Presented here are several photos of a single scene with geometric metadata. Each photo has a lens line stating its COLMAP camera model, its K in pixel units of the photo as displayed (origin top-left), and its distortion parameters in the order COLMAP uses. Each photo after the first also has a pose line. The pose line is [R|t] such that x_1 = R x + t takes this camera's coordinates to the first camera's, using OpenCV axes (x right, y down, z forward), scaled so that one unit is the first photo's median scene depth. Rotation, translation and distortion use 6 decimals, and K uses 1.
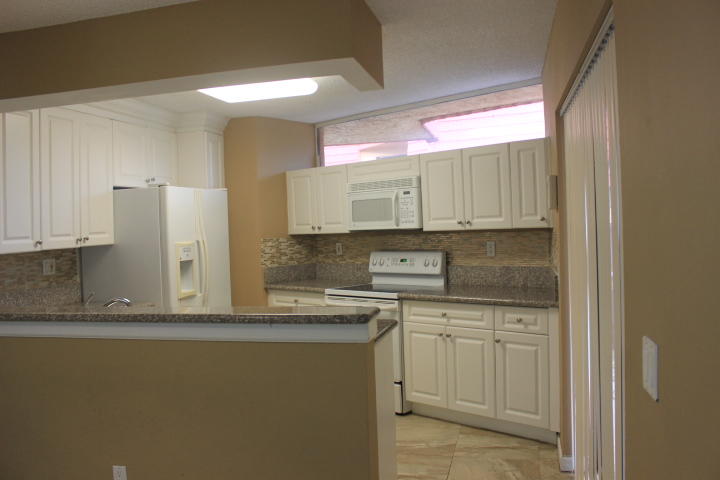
lens RADIAL K [[608.6, 0, 361.7], [0, 608.6, 224.6], [0, 0, 1]] dist [-0.155195, 0.141400]
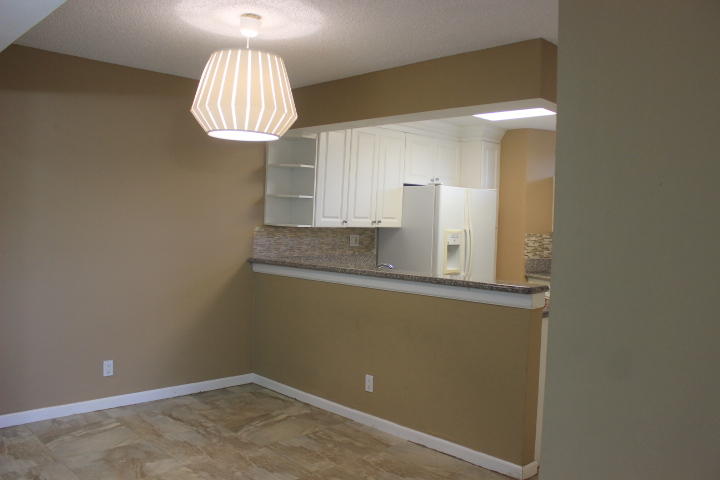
lens RADIAL K [[608.6, 0, 359.2], [0, 608.6, 220.5], [0, 0, 1]] dist [-0.155195, 0.141400]
pose [[0.852281, 0.069242, -0.518480, 0.194857], [-0.069471, 0.997403, 0.019004, -0.001686], [0.518450, 0.019823, 0.854878, -0.190779]]
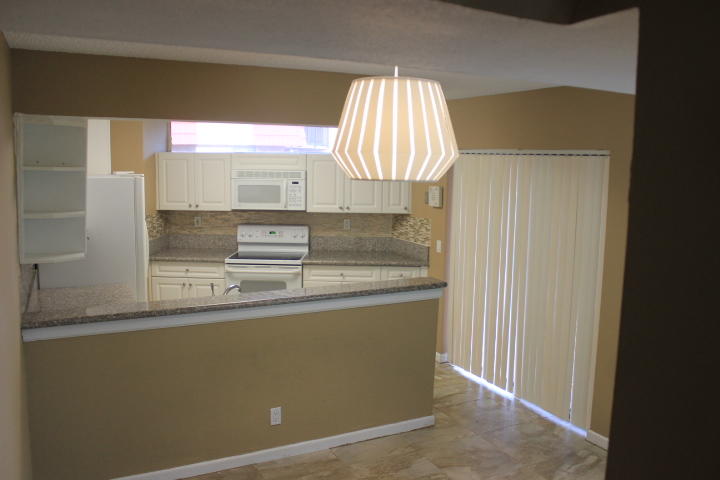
lens RADIAL K [[608.6, 0, 359.4], [0, 608.6, 232.8], [0, 0, 1]] dist [-0.155195, 0.141400]
pose [[0.755054, -0.033847, 0.654788, -0.708260], [-0.042790, 0.993994, 0.100723, -0.086645], [-0.654265, -0.104069, 0.749071, -0.079508]]
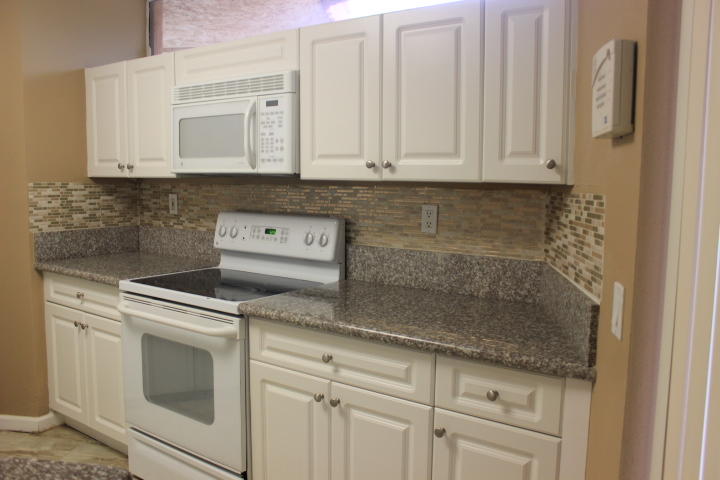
lens RADIAL K [[608.6, 0, 364.4], [0, 608.6, 230.5], [0, 0, 1]] dist [-0.155195, 0.141400]
pose [[0.990920, 0.033944, 0.130096, 0.092675], [-0.045896, 0.994884, 0.090000, 0.005123], [-0.126376, -0.095154, 0.987408, 0.501164]]
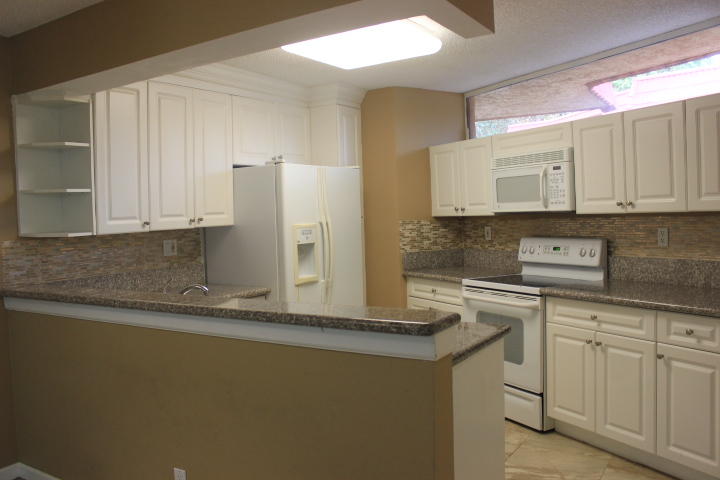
lens RADIAL K [[608.6, 0, 362.6], [0, 608.6, 227.1], [0, 0, 1]] dist [-0.155195, 0.141400]
pose [[0.948756, 0.014566, -0.315674, 0.085428], [-0.003810, 0.999392, 0.034664, 0.001377], [0.315987, -0.031685, 0.948234, 0.139725]]
